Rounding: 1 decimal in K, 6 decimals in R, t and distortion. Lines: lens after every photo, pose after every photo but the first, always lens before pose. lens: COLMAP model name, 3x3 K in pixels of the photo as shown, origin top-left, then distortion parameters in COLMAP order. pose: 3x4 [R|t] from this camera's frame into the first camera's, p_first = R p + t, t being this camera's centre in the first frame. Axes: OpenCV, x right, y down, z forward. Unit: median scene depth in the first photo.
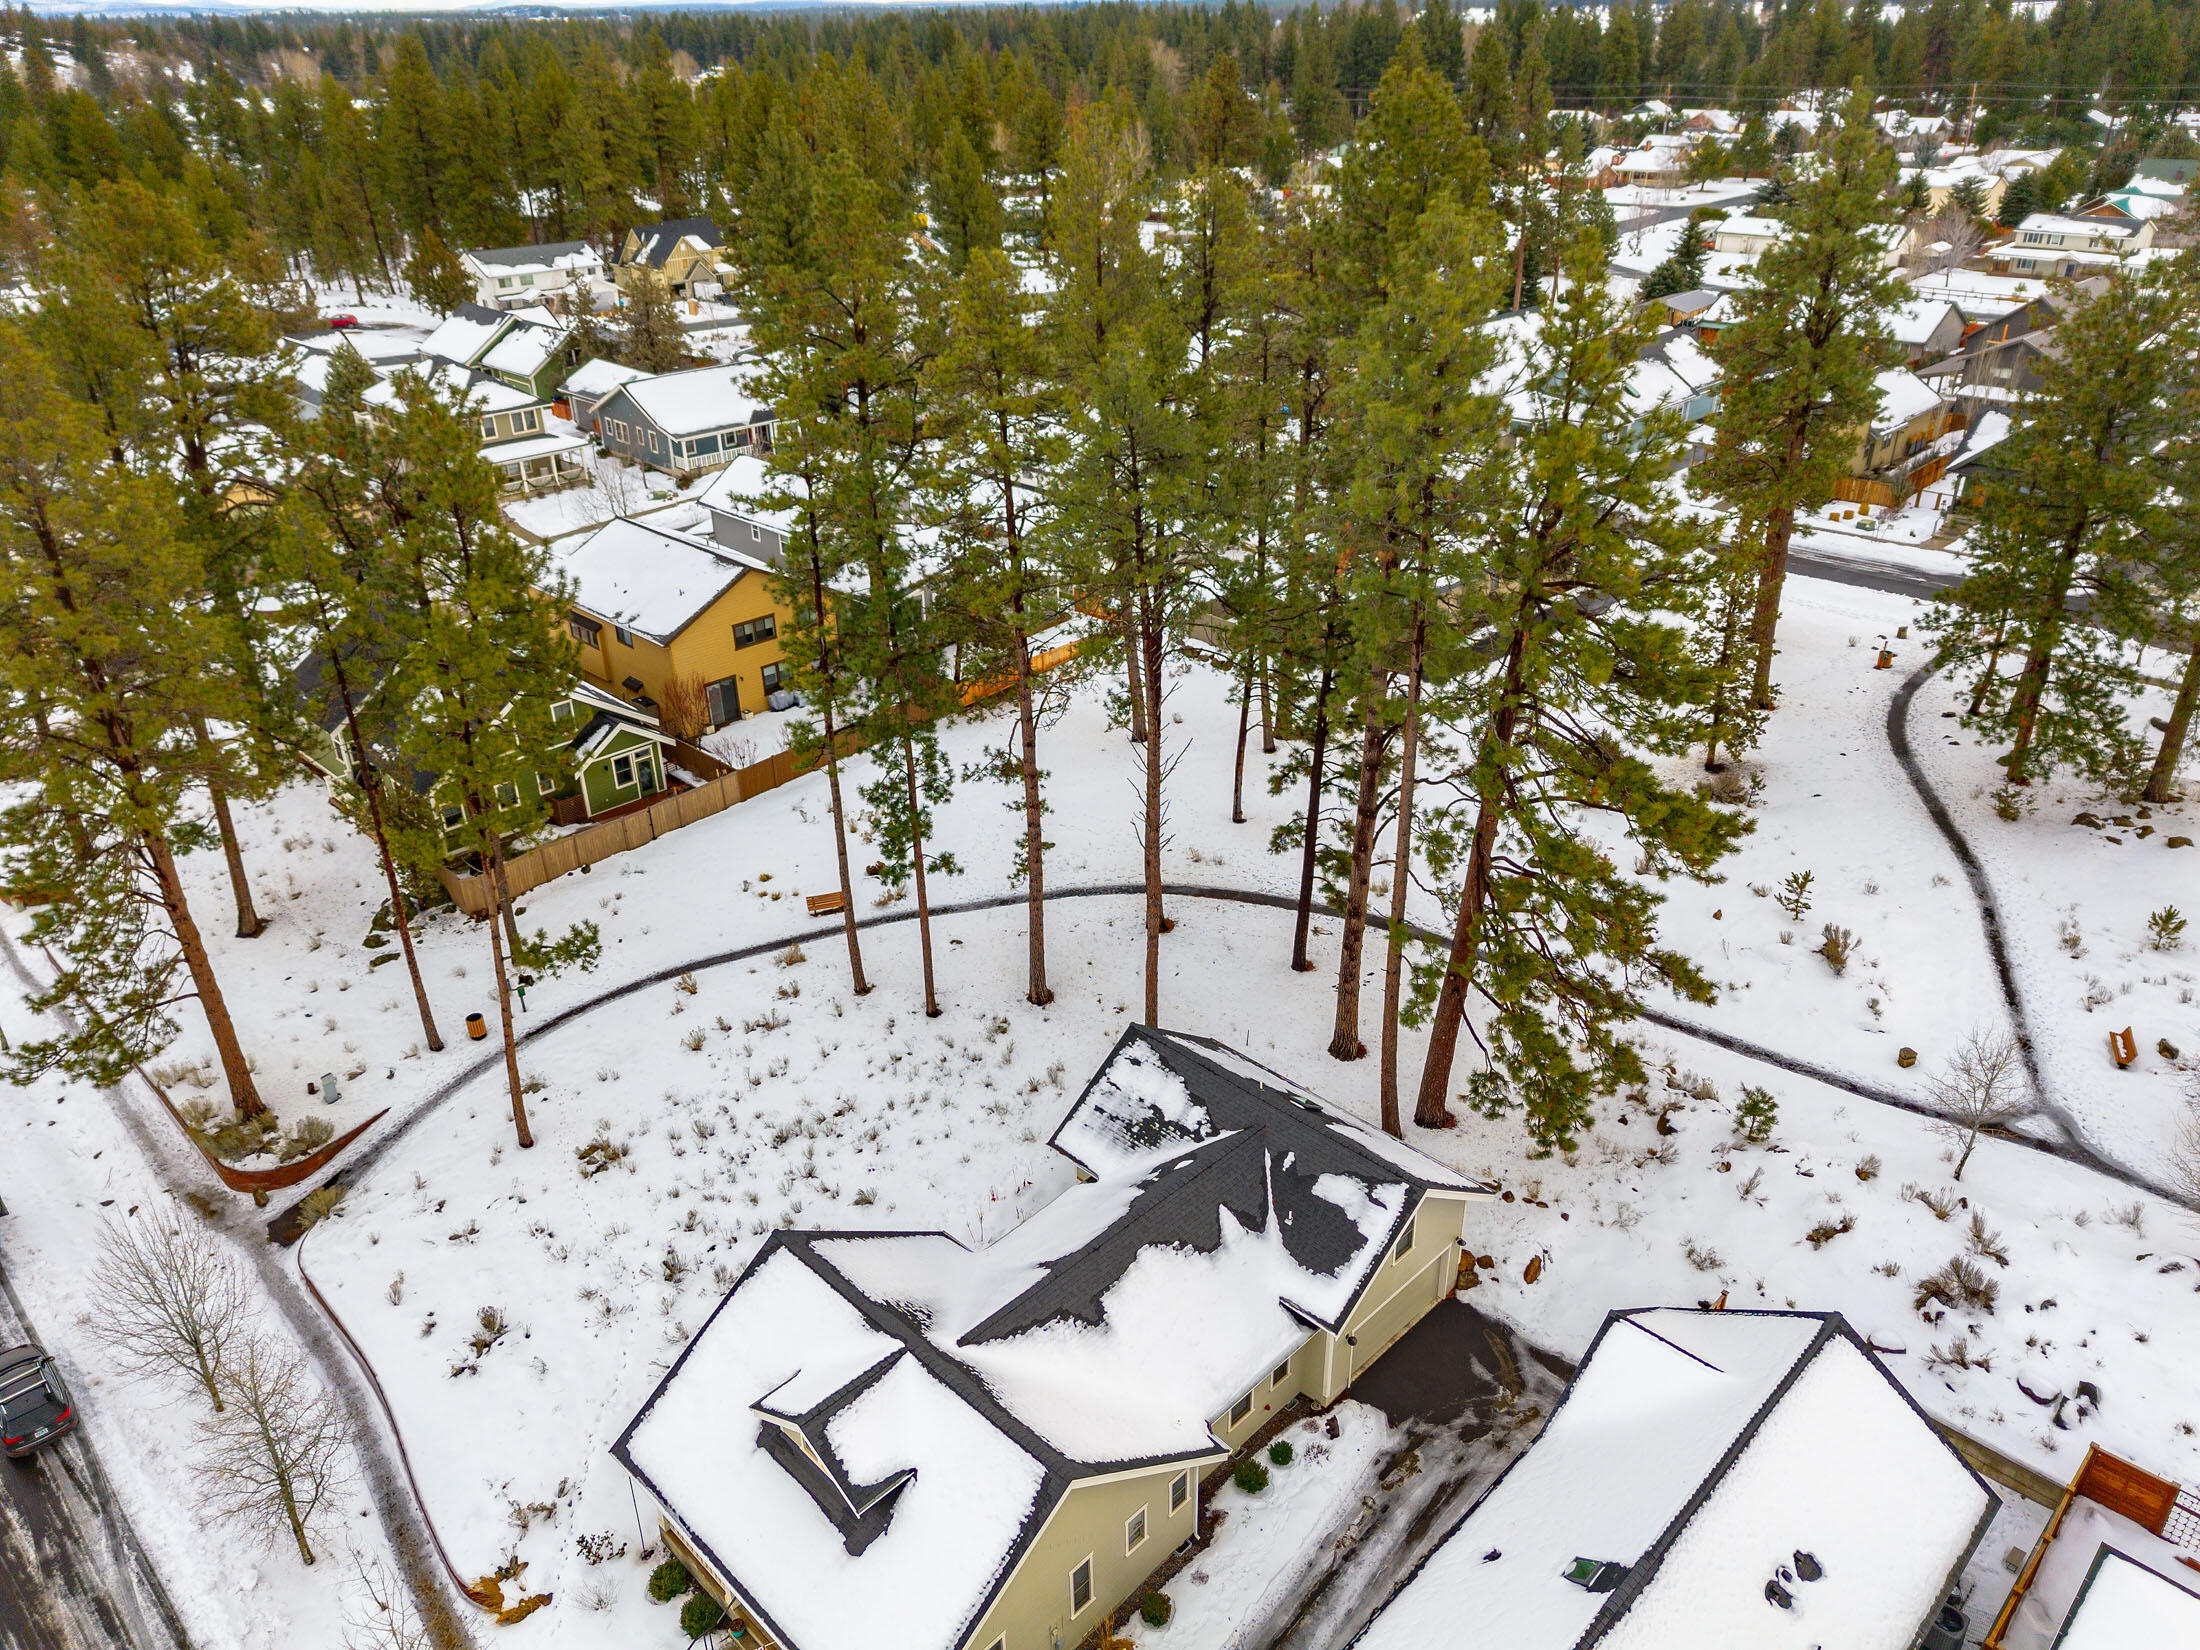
lens RADIAL K [[1548.9, 0, 1099.3], [0, 1548.9, 823.2], [0, 0, 1]] dist [0.041492, -0.027161]
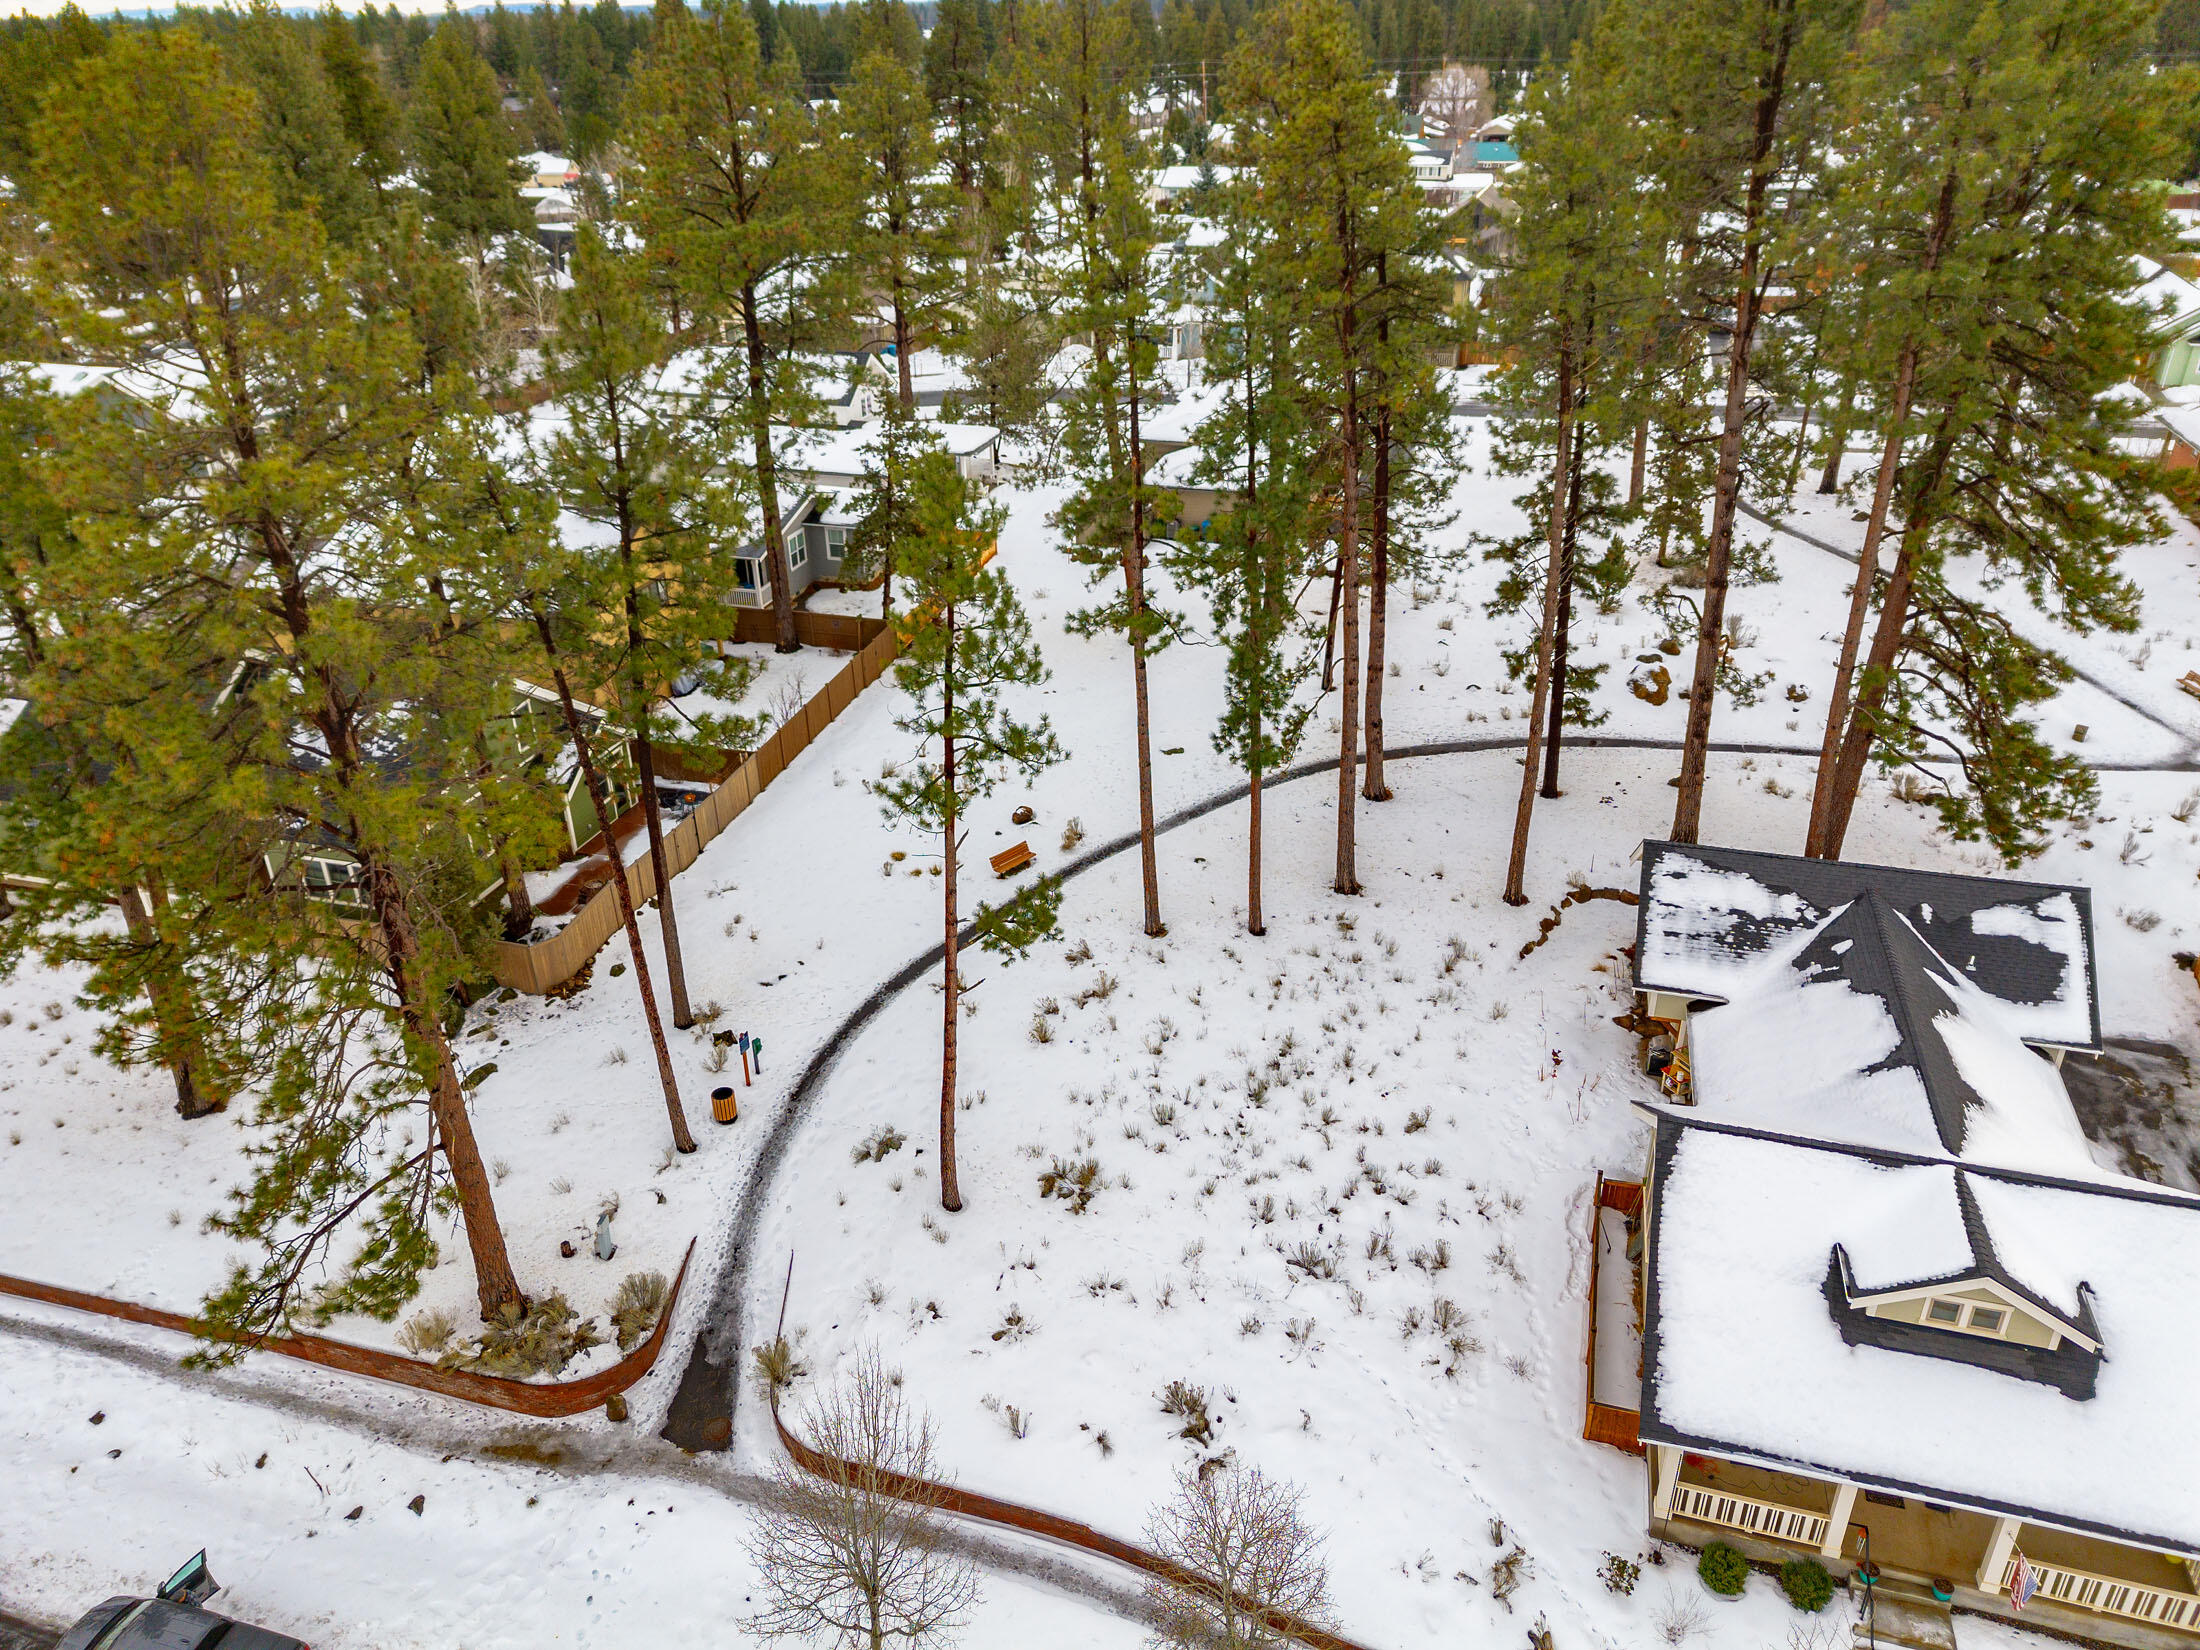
lens RADIAL K [[1548.9, 0, 1102.7], [0, 1548.9, 823.7], [0, 0, 1]] dist [0.041492, -0.027161]
pose [[0.879060, -0.221169, 0.422300, -0.656392], [0.222540, 0.973801, 0.046766, 0.006341], [-0.421579, 0.052869, 0.905249, 0.313807]]
